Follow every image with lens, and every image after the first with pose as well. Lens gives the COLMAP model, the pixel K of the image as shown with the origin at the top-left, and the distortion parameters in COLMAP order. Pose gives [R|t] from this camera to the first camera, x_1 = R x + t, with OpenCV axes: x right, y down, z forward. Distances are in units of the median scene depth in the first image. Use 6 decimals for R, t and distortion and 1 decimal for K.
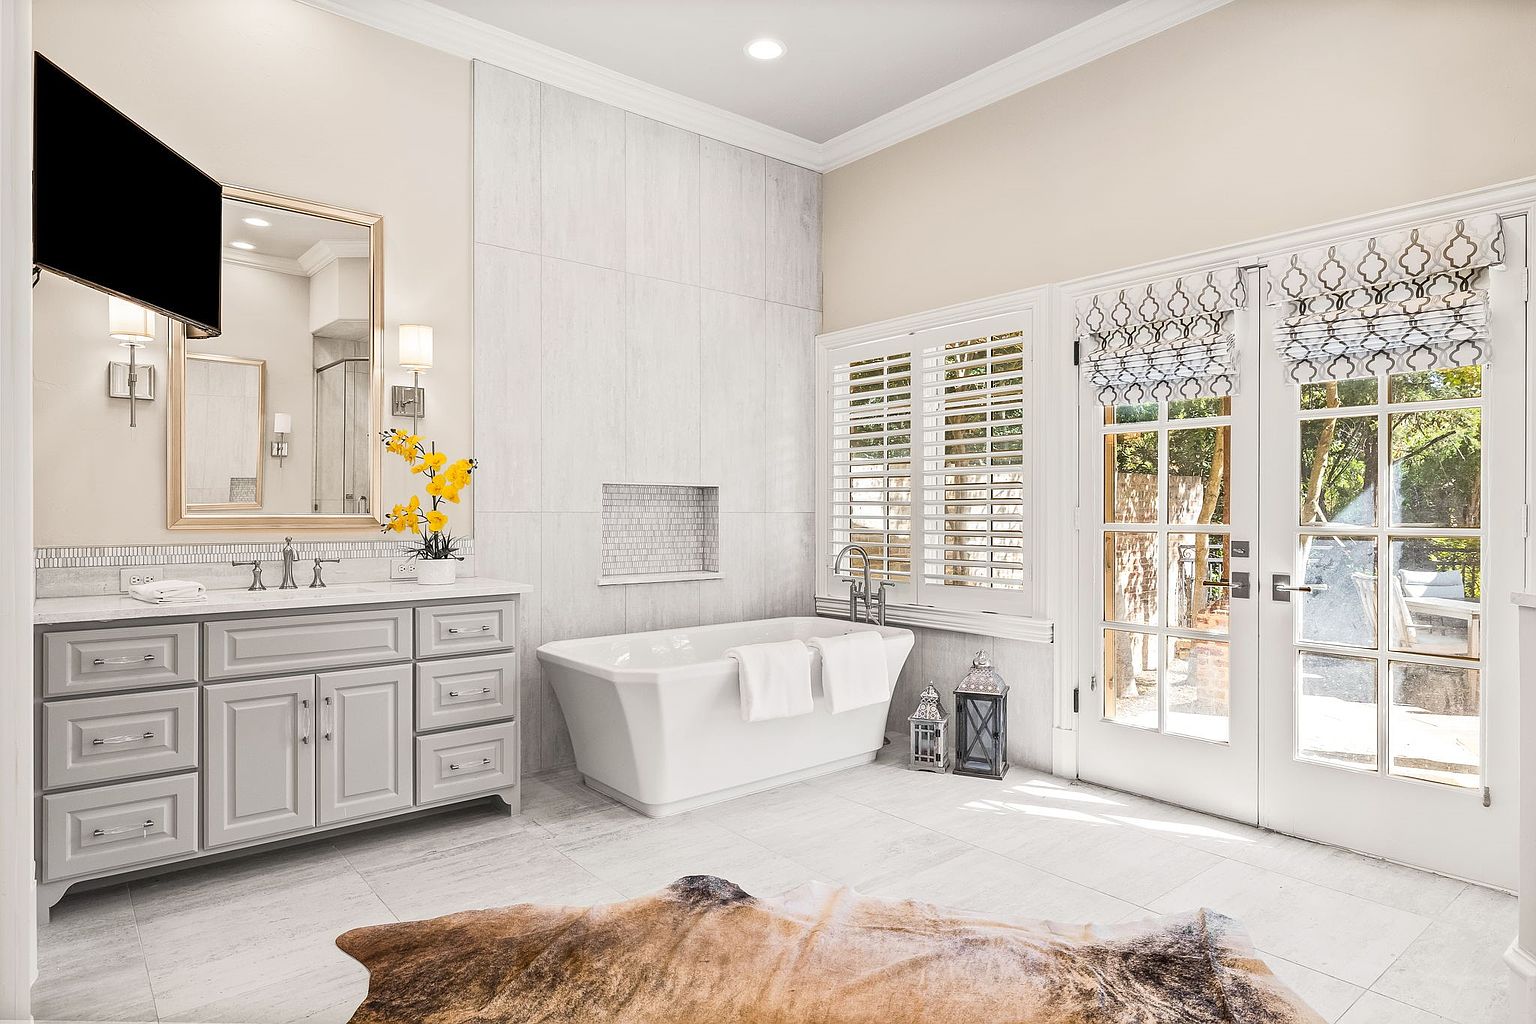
lens RADIAL K [[885.9, 0, 767.8], [0, 885.9, 511.2], [0, 0, 1]] dist [0.001527, 0.001051]
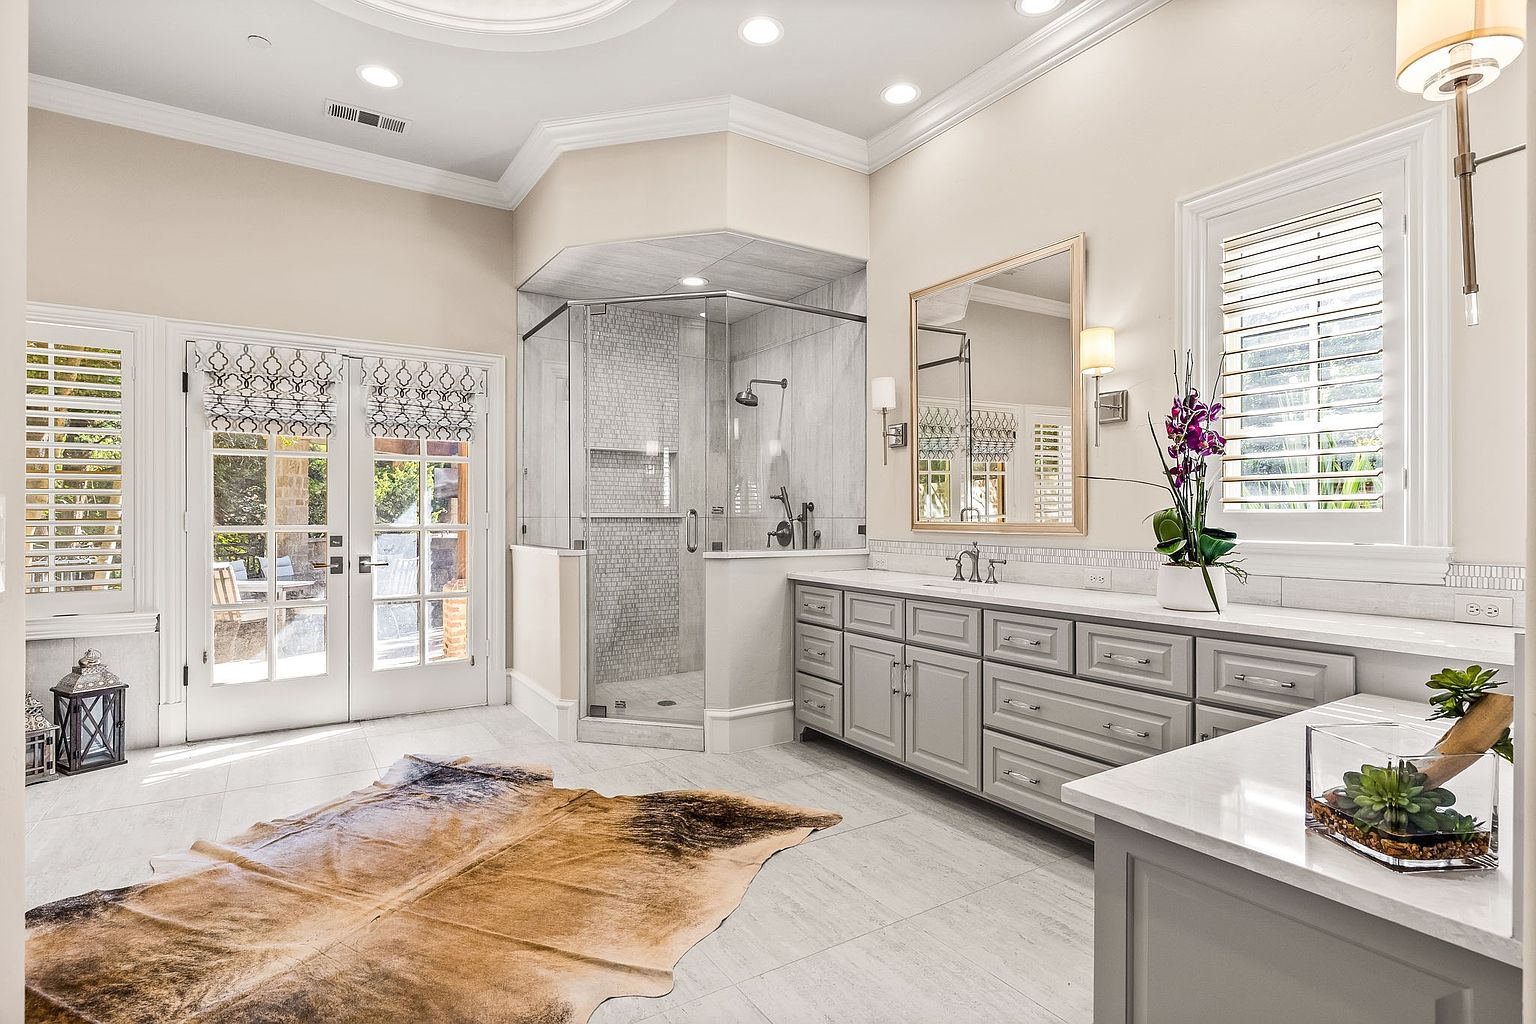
lens RADIAL K [[789.5, 0, 766.0], [0, 789.5, 518.6], [0, 0, 1]] dist [-0.003146, -0.000474]
pose [[0.106425, -0.001668, 0.994319, -0.735677], [0.003283, 0.999994, 0.001326, 0.005045], [-0.994315, 0.003123, 0.106430, 0.138226]]
